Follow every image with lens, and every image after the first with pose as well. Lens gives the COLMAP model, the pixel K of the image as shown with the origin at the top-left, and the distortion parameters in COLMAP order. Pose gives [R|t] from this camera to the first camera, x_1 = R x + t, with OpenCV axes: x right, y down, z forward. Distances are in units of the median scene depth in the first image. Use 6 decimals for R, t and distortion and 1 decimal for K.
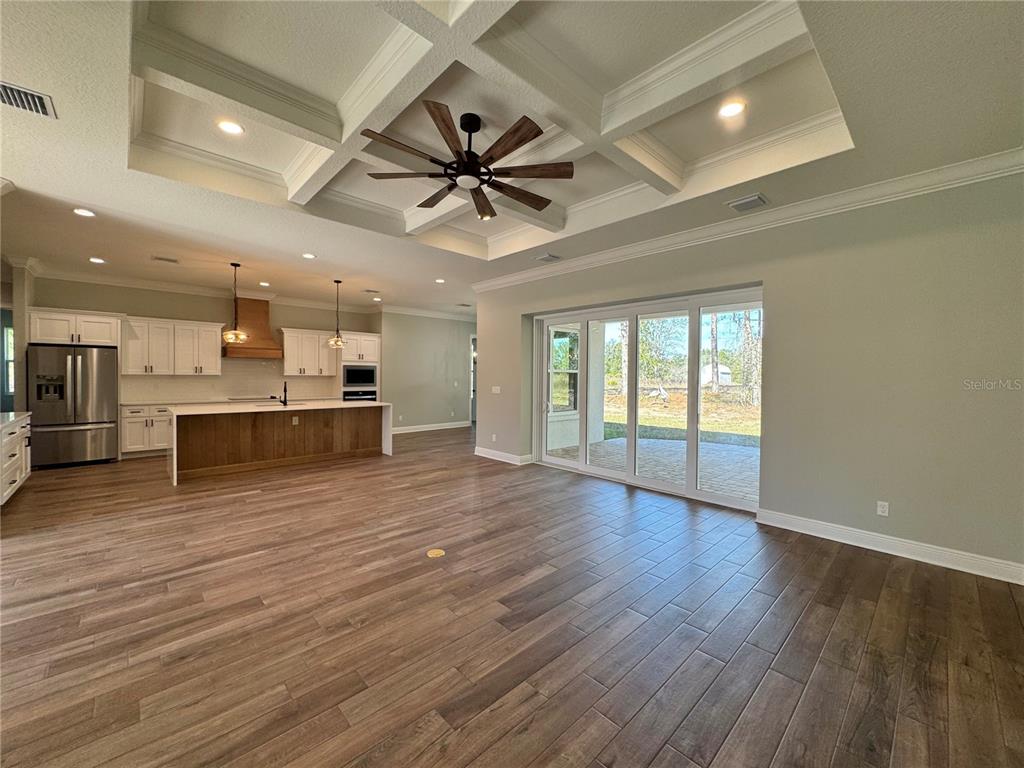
lens RADIAL K [[408.3, 0, 512.7], [0, 408.3, 377.8], [0, 0, 1]] dist [-0.002593, -0.000303]
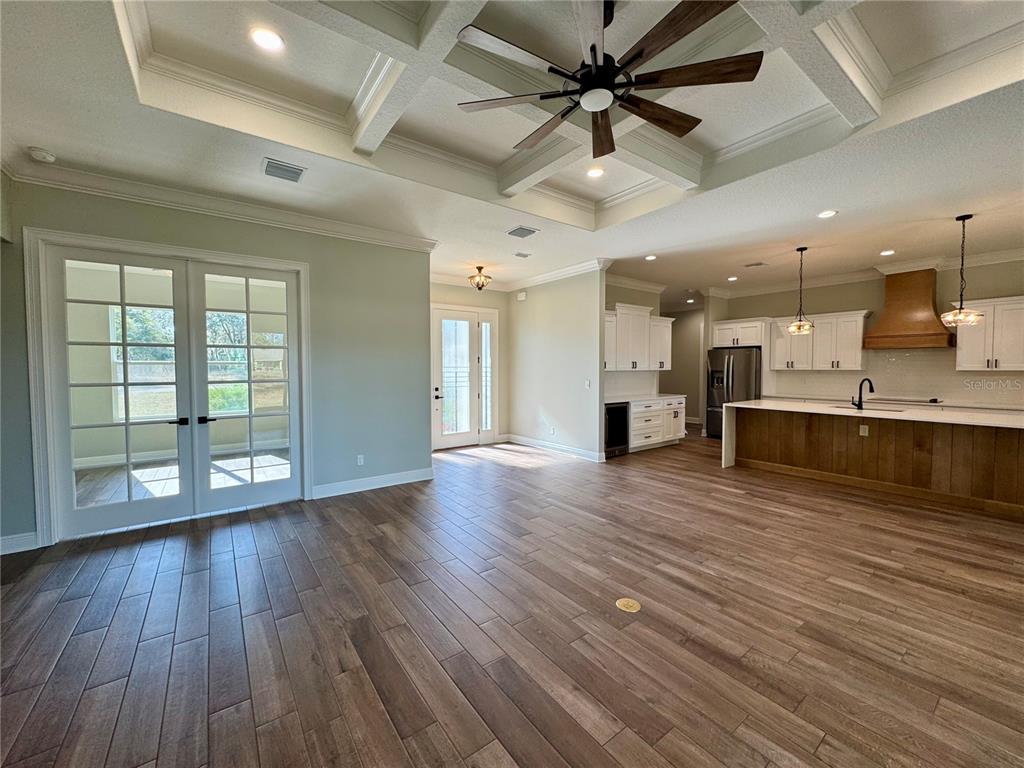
lens RADIAL K [[408.3, 0, 511.3], [0, 408.3, 381.5], [0, 0, 1]] dist [-0.002593, -0.000303]
pose [[-0.124292, 0.027100, -0.991876, 0.522395], [-0.003860, 0.999606, 0.027795, -0.007325], [0.992238, 0.007283, -0.124138, 0.784234]]
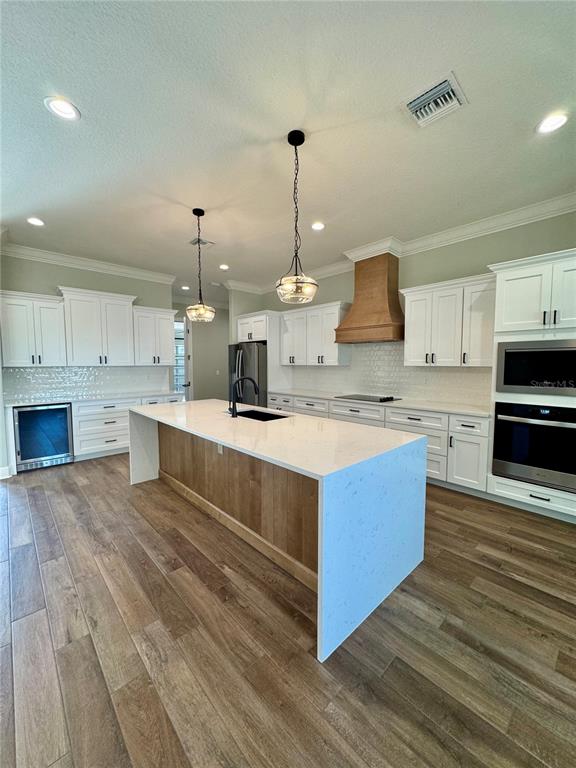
lens RADIAL K [[306.2, 0, 287.2], [0, 306.2, 386.7], [0, 0, 1]] dist [-0.002593, -0.000303]
pose [[-0.008819, 0.073026, -0.997291, -0.203892], [-0.002591, 0.997325, 0.073051, -0.018582], [0.999958, 0.003228, -0.008607, 1.938450]]
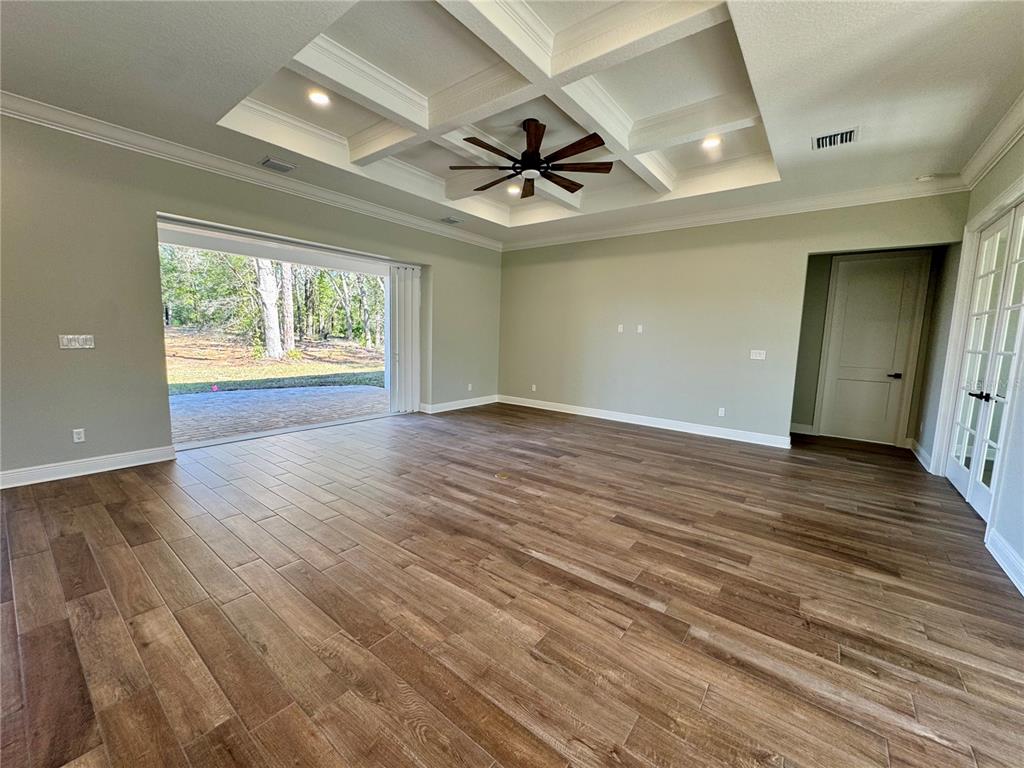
lens RADIAL K [[408.3, 0, 507.9], [0, 408.3, 375.3], [0, 0, 1]] dist [-0.002593, -0.000303]
pose [[-0.142794, -0.118499, 0.982633, -1.193128], [-0.025173, 0.992921, 0.116082, -0.000568], [-0.989432, -0.008160, -0.144766, 1.041328]]
